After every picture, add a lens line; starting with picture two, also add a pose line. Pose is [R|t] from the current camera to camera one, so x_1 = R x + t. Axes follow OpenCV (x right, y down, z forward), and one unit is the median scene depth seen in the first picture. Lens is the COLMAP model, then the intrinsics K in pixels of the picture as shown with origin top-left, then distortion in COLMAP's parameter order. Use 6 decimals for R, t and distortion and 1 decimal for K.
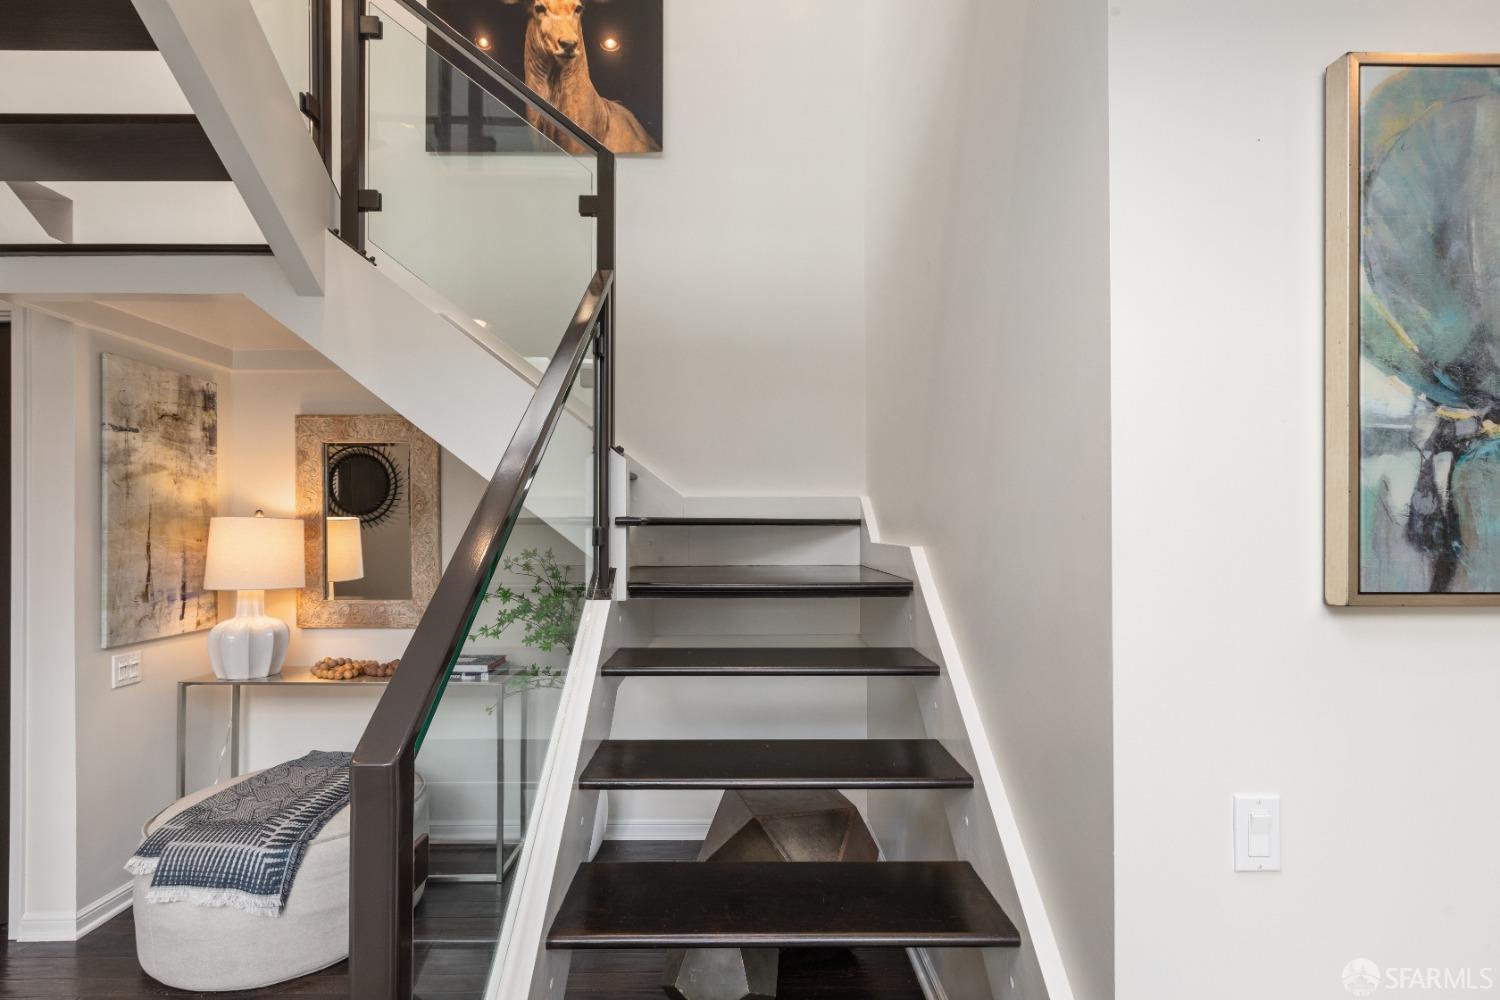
lens RADIAL K [[694.2, 0, 733.7], [0, 694.2, 524.7], [0, 0, 1]] dist [0.002166, 0.000256]
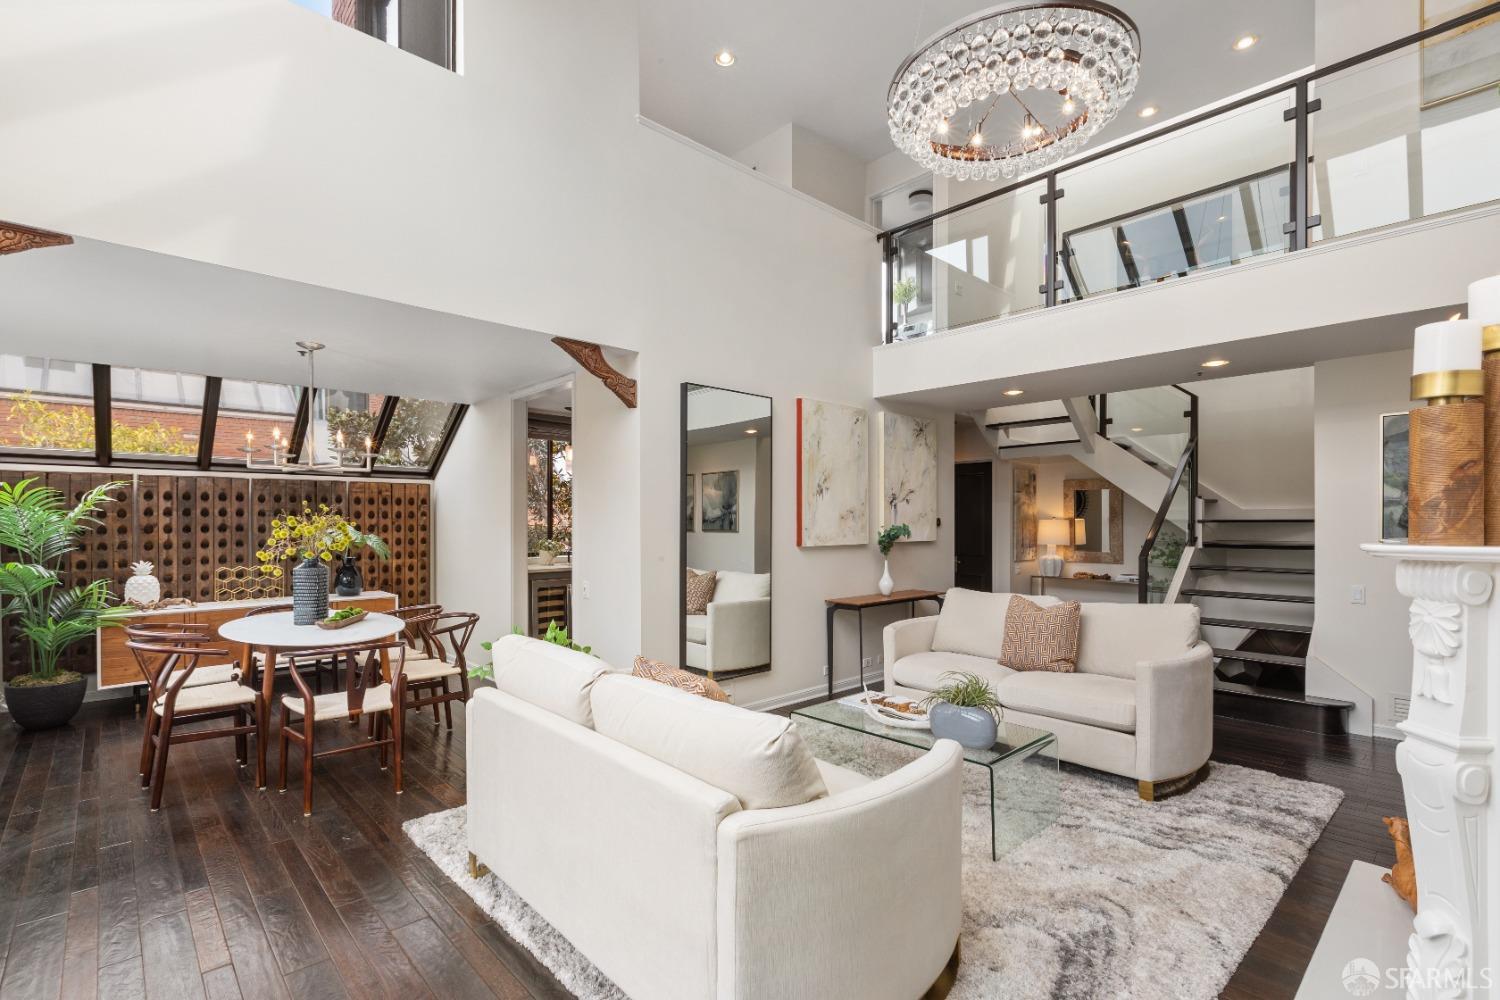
lens RADIAL K [[694.2, 0, 733.7], [0, 694.2, 524.7], [0, 0, 1]] dist [0.002166, 0.000256]
pose [[0.671401, 0.003657, -0.741085, 0.675659], [0.000067, 0.999988, 0.004995, -0.003897], [0.741094, -0.003404, 0.671393, -2.374264]]
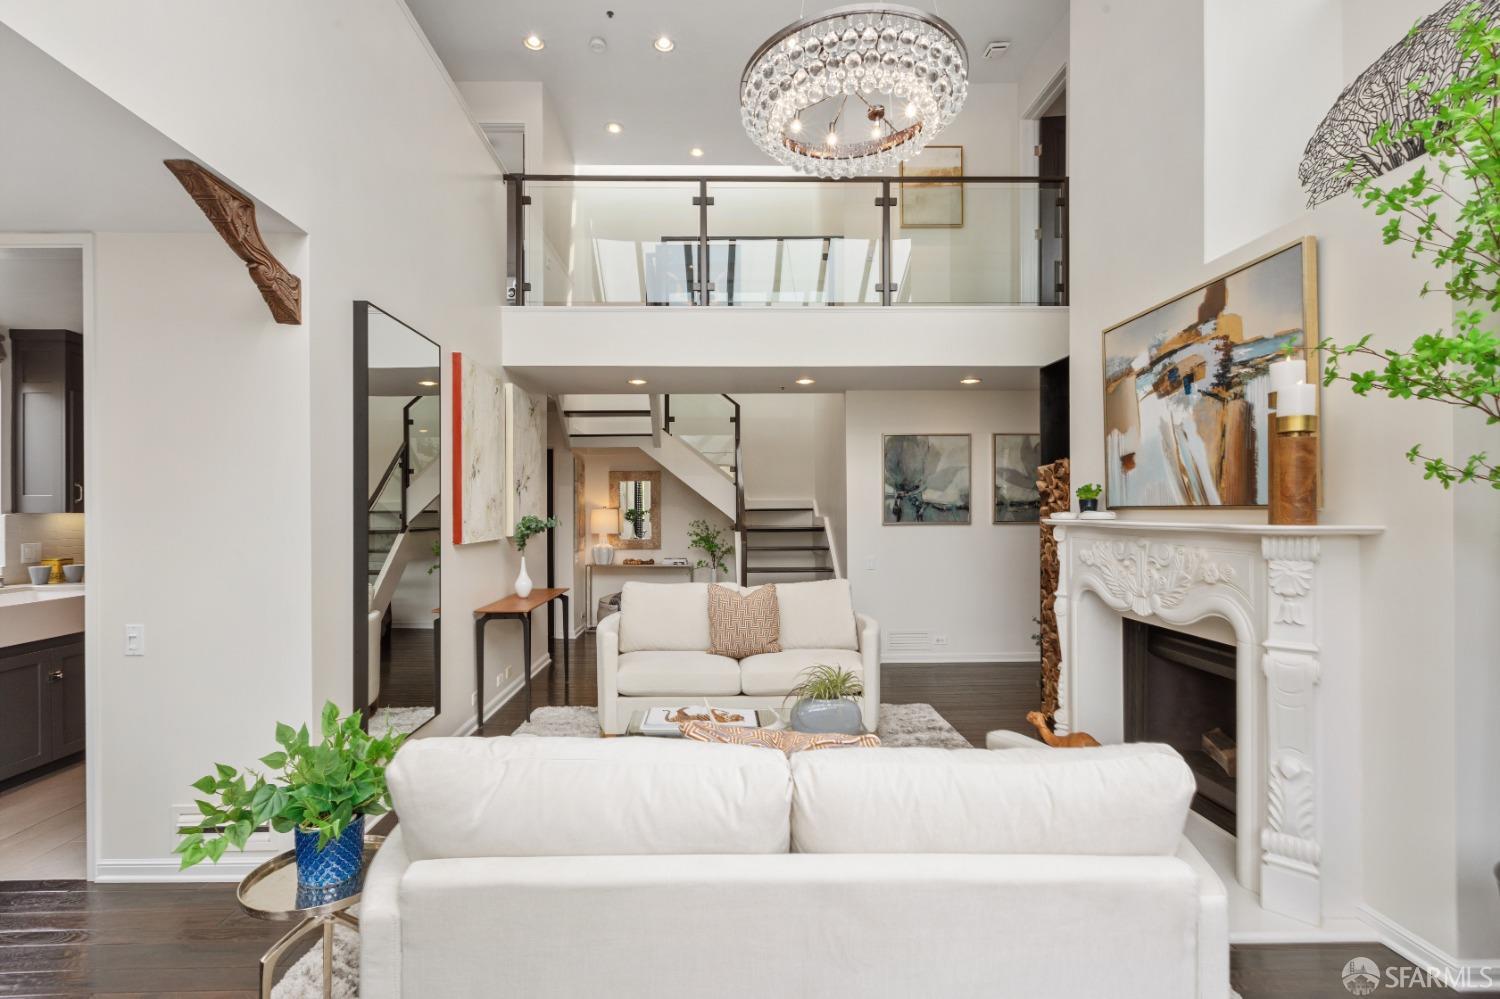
lens RADIAL K [[694.3, 0, 743.4], [0, 694.3, 511.8], [0, 0, 1]] dist [0.001415, -0.000025]
pose [[0.999759, -0.003302, 0.021703, -0.229715], [0.003235, 0.999990, 0.003145, -0.007146], [-0.021713, -0.003074, 0.999760, -2.459507]]
